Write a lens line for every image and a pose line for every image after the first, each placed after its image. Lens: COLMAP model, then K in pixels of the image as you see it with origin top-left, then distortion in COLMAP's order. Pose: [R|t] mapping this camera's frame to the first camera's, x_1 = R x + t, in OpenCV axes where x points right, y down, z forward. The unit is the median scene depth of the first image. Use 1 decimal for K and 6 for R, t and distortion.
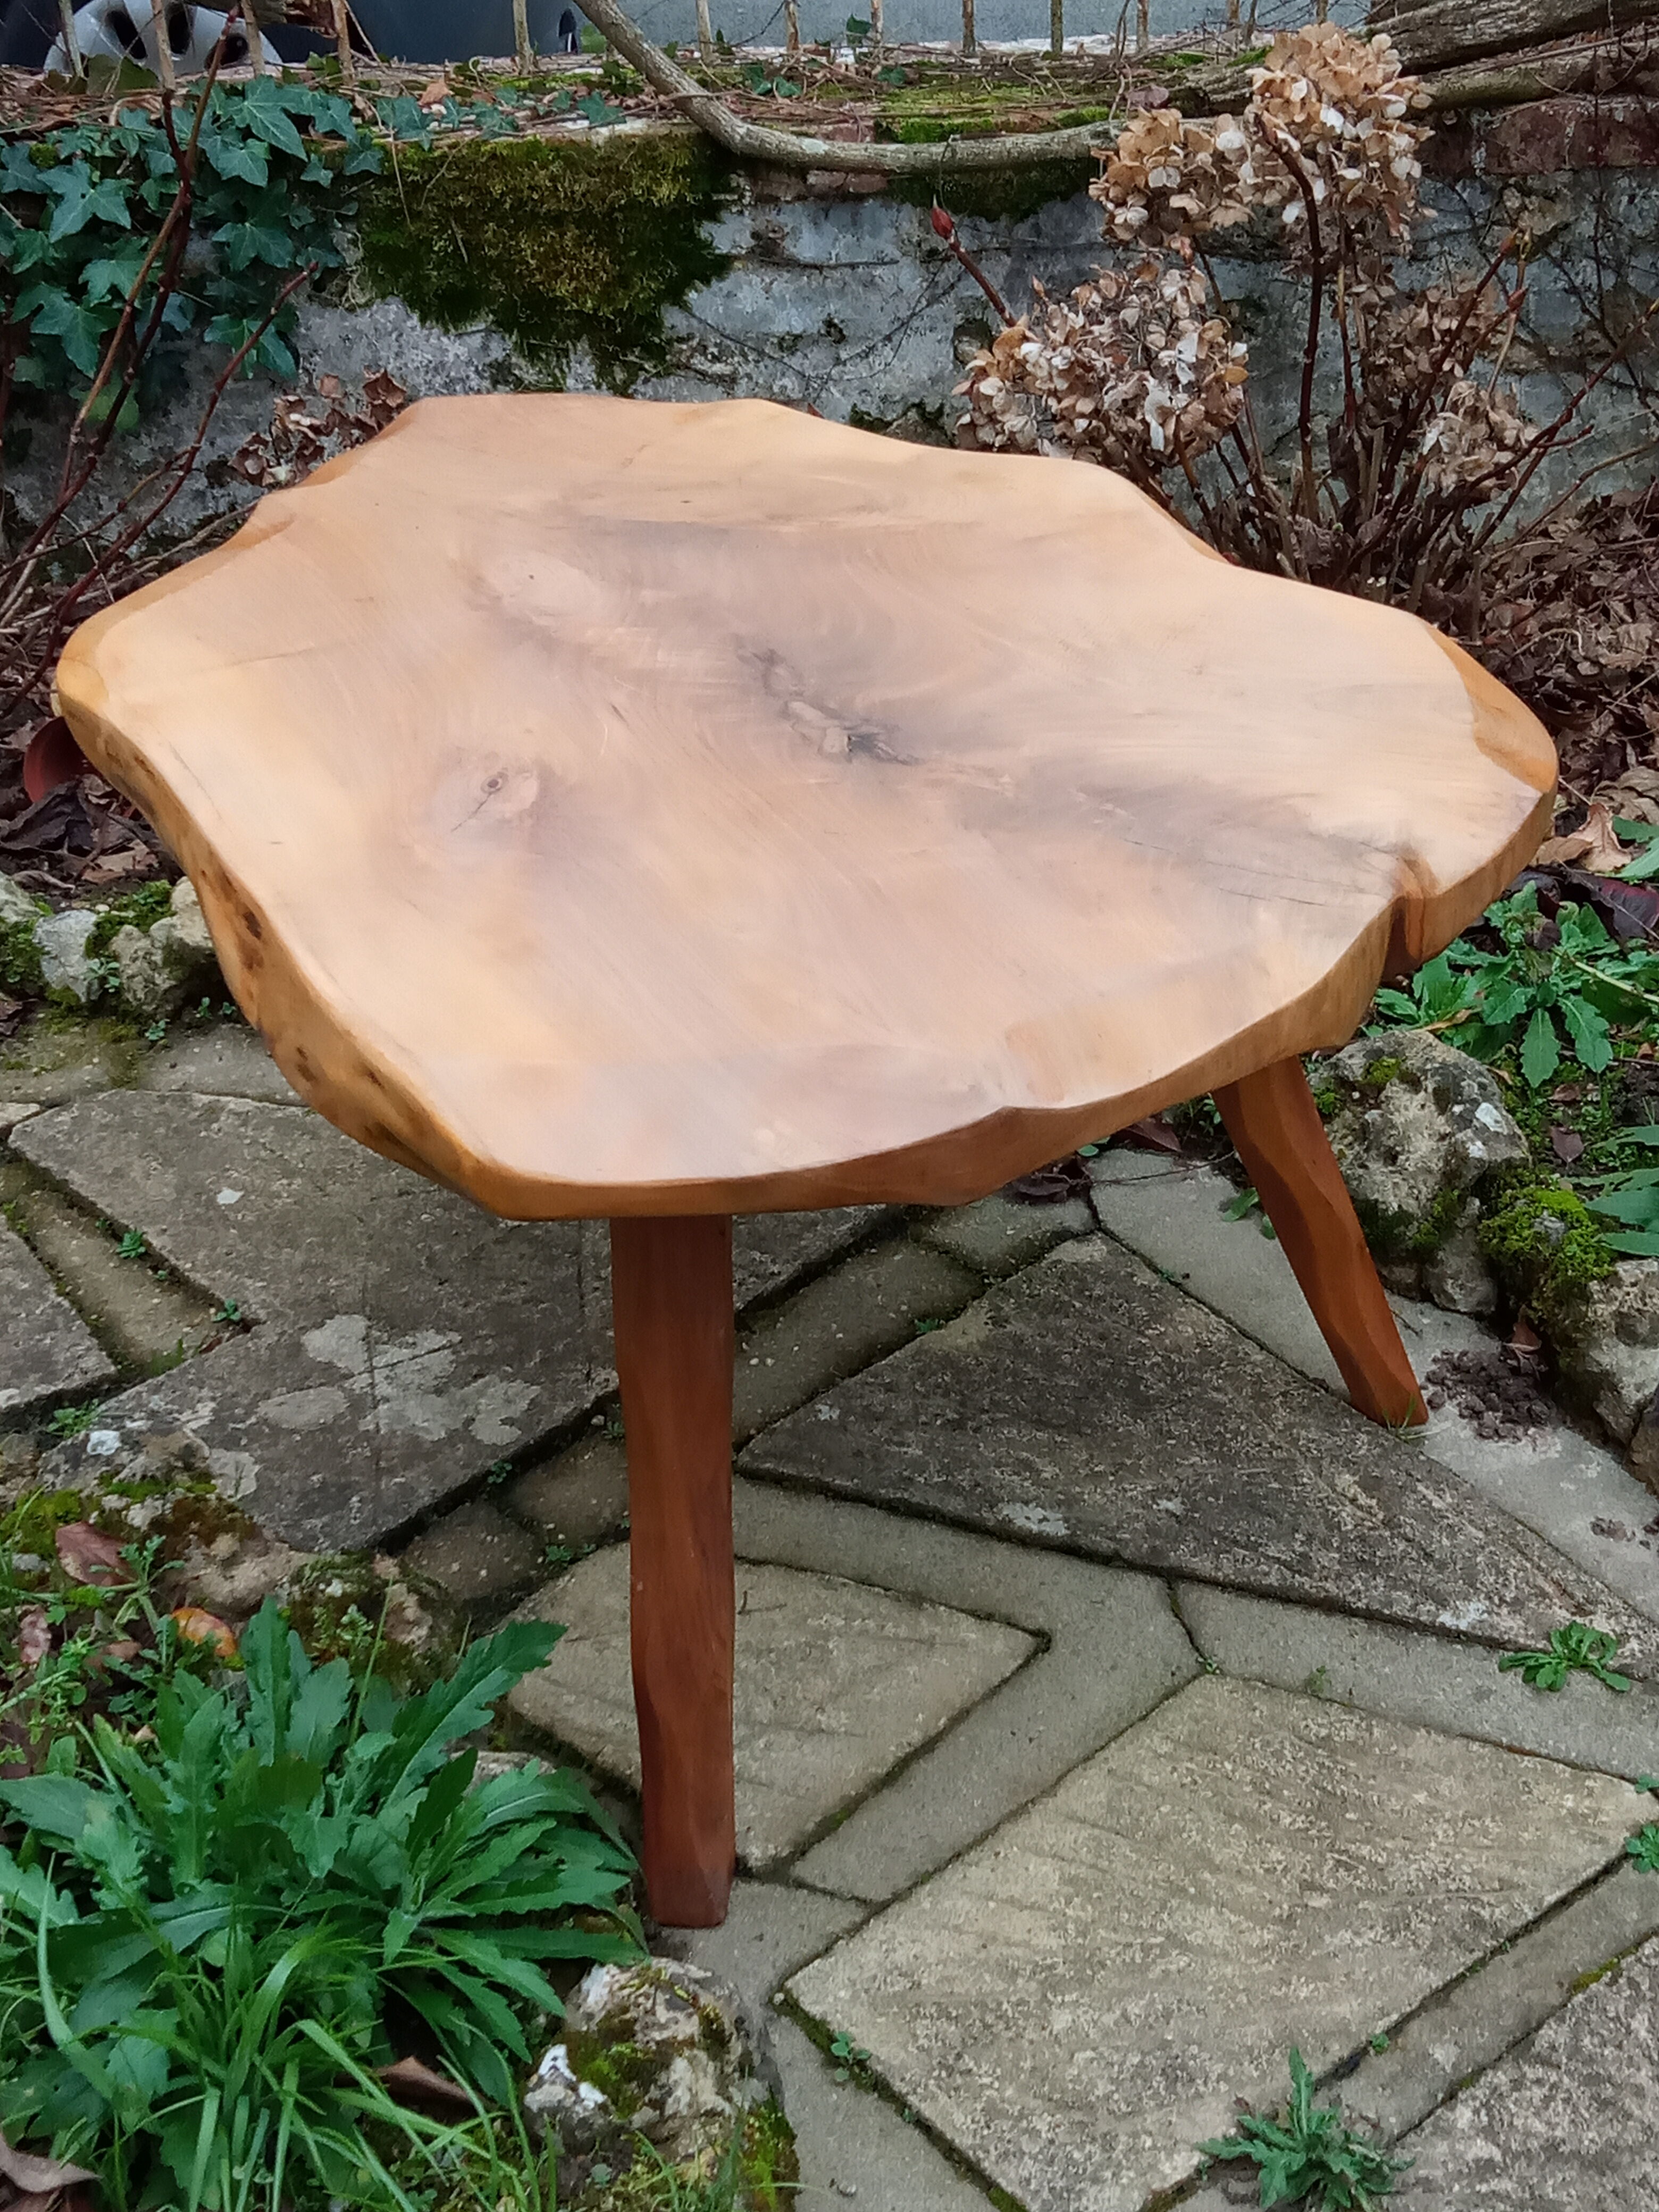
lens RADIAL K [[3312.4, 0, 829.5], [0, 3312.4, 1106.0], [0, 0, 1]] dist [0.120359, -0.605948]
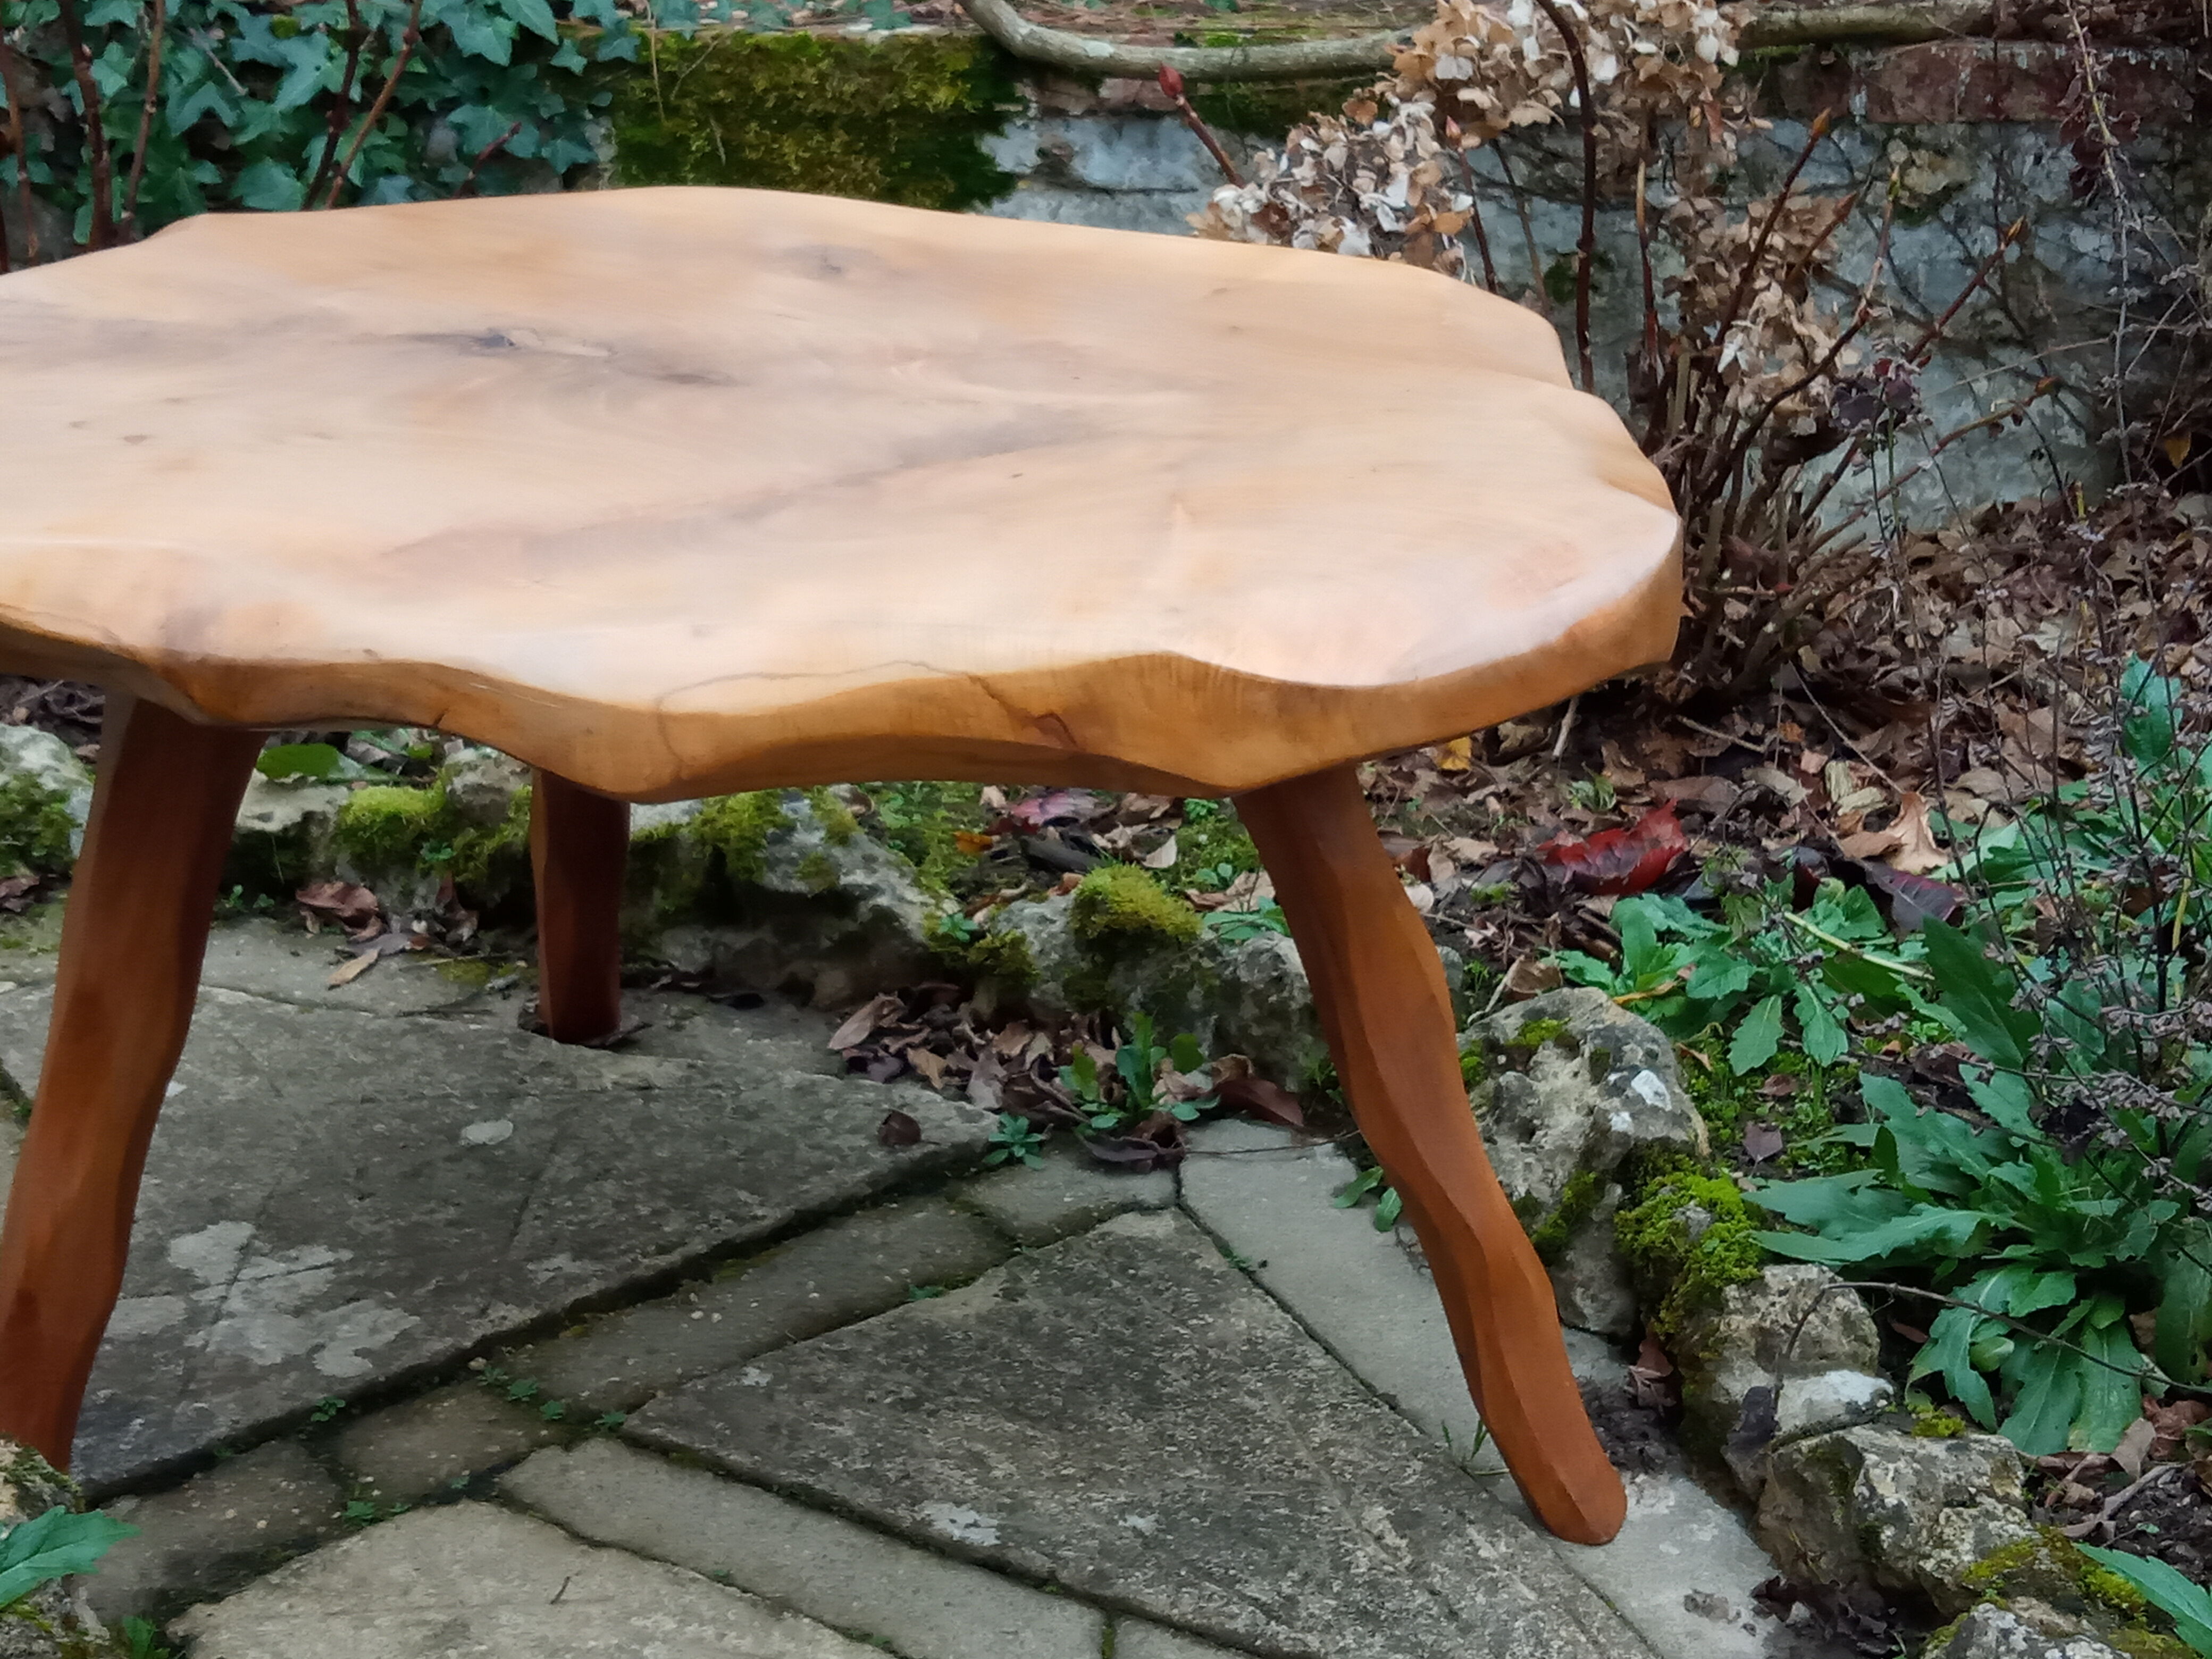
lens RADIAL K [[3312.4, 0, 1105.8], [0, 3312.4, 781.9], [0, 0, 1]] dist [0.120359, -0.605948]
pose [[0.989979, 0.068885, -0.123276, 0.159114], [-0.088508, 0.982888, -0.161545, 0.069053], [0.110038, 0.170837, 0.979136, 0.196455]]
